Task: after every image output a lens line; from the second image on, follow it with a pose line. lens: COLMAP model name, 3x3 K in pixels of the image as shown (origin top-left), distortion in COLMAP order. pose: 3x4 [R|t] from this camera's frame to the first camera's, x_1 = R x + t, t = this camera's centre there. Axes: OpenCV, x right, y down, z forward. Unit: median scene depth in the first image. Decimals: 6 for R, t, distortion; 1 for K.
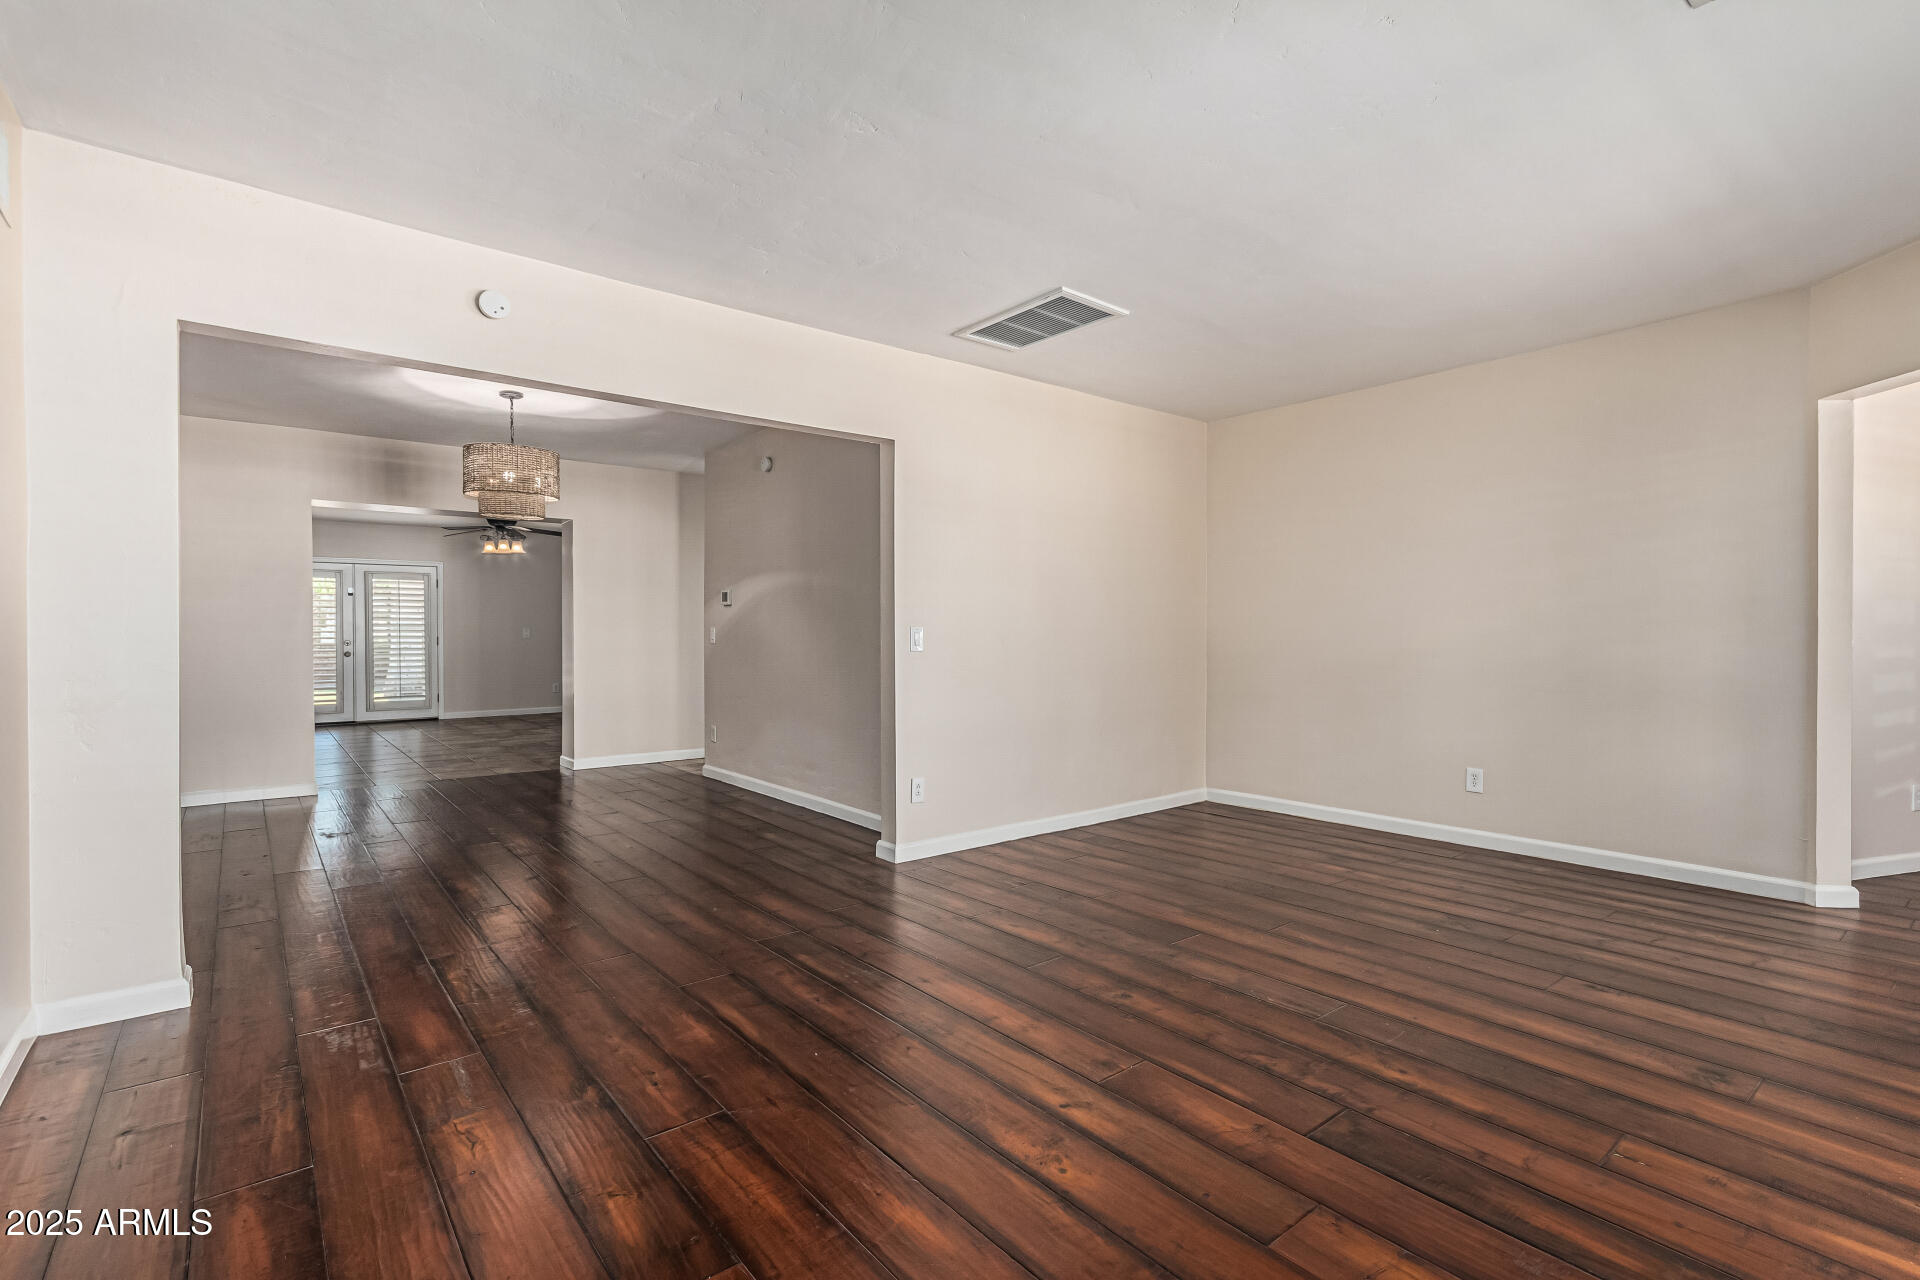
lens RADIAL K [[901.7, 0, 963.0], [0, 901.7, 621.2], [0, 0, 1]] dist [0.002146, 0.001610]
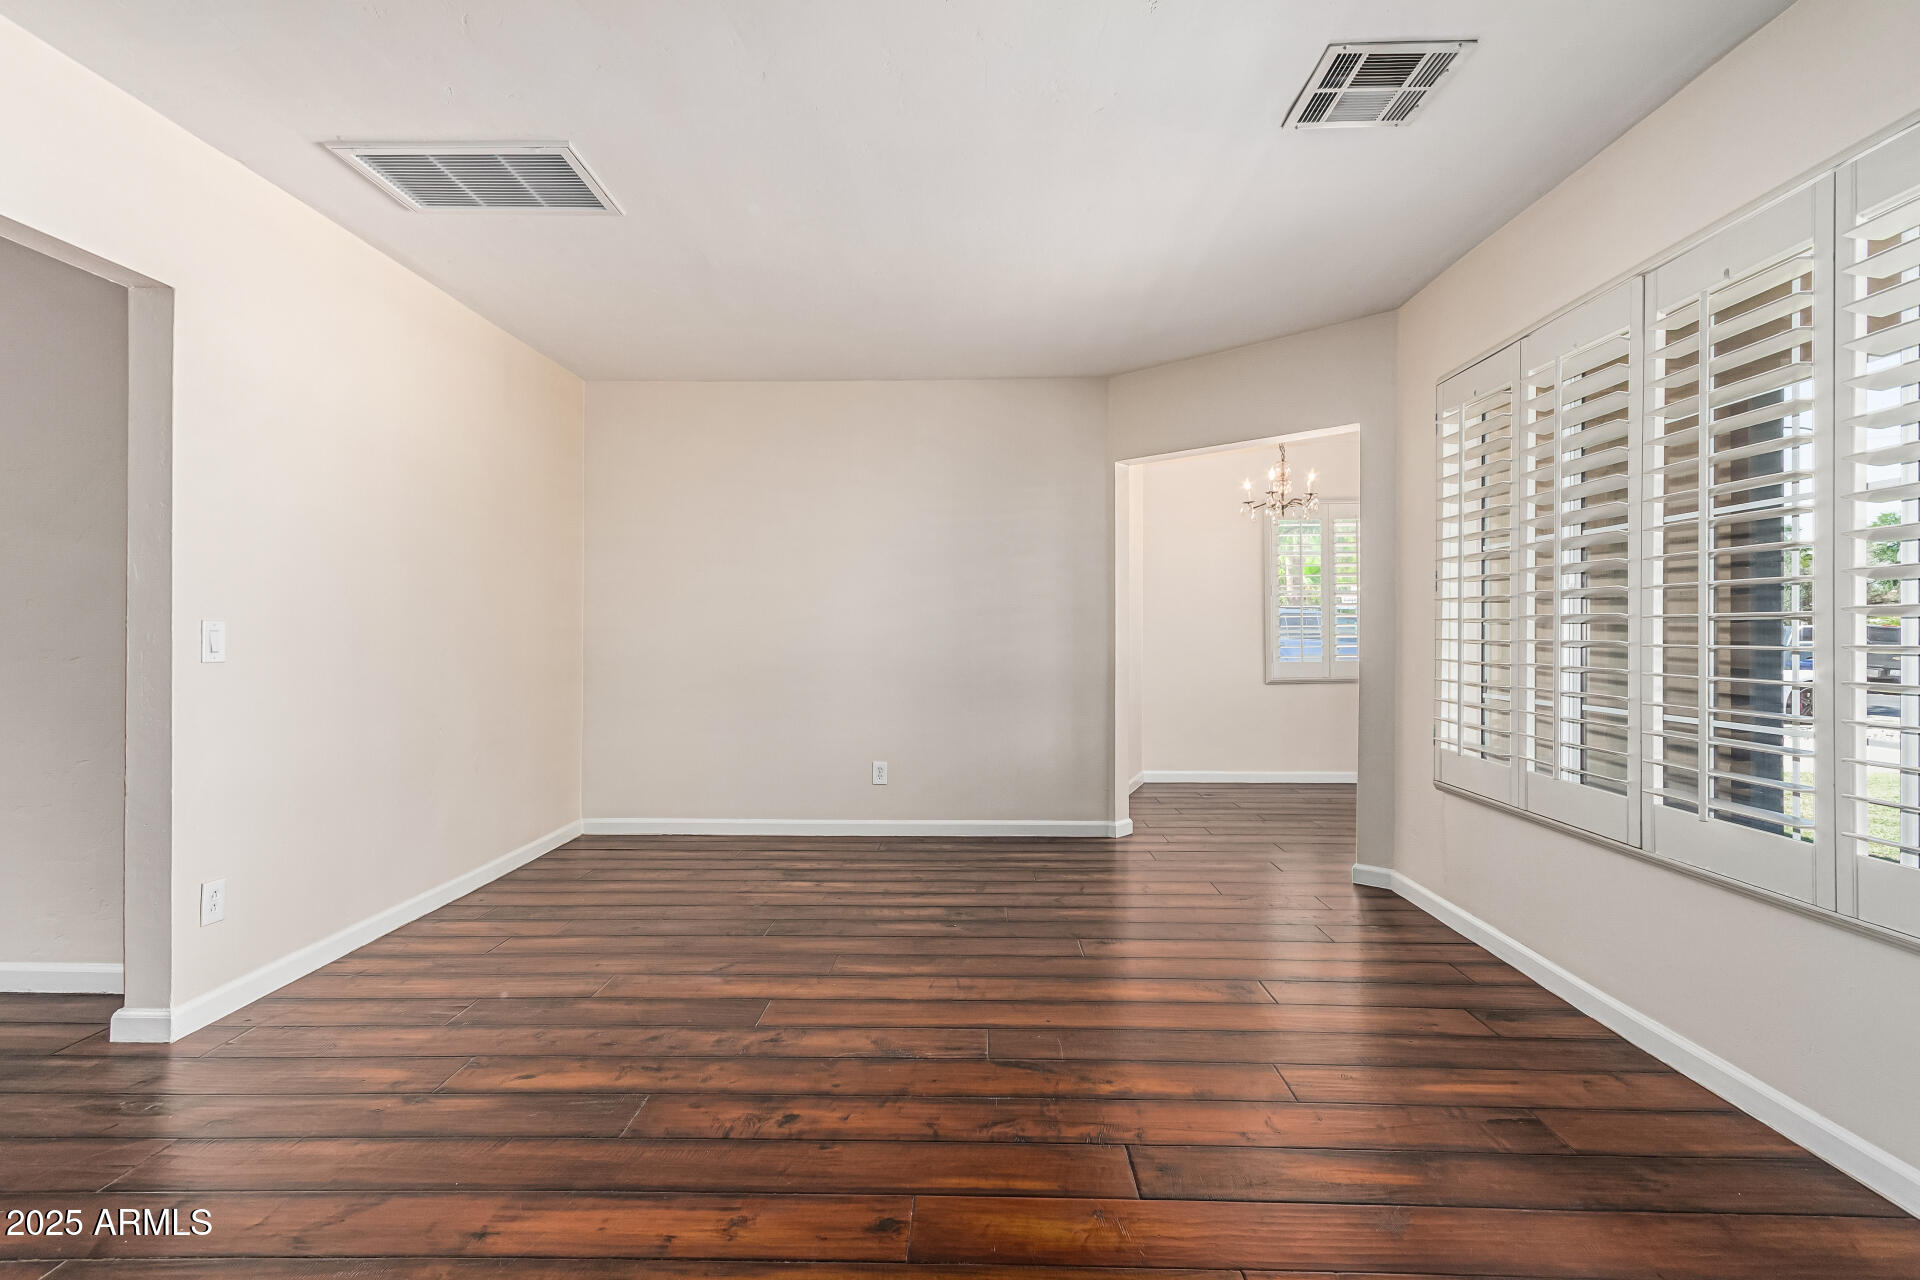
lens RADIAL K [[901.7, 0, 963.0], [0, 901.7, 621.2], [0, 0, 1]] dist [0.002146, 0.001610]
pose [[0.640452, 0.013514, 0.767879, -0.230811], [-0.011617, 0.999901, -0.007908, 0.007182], [-0.767910, -0.003856, 0.640546, 0.312596]]
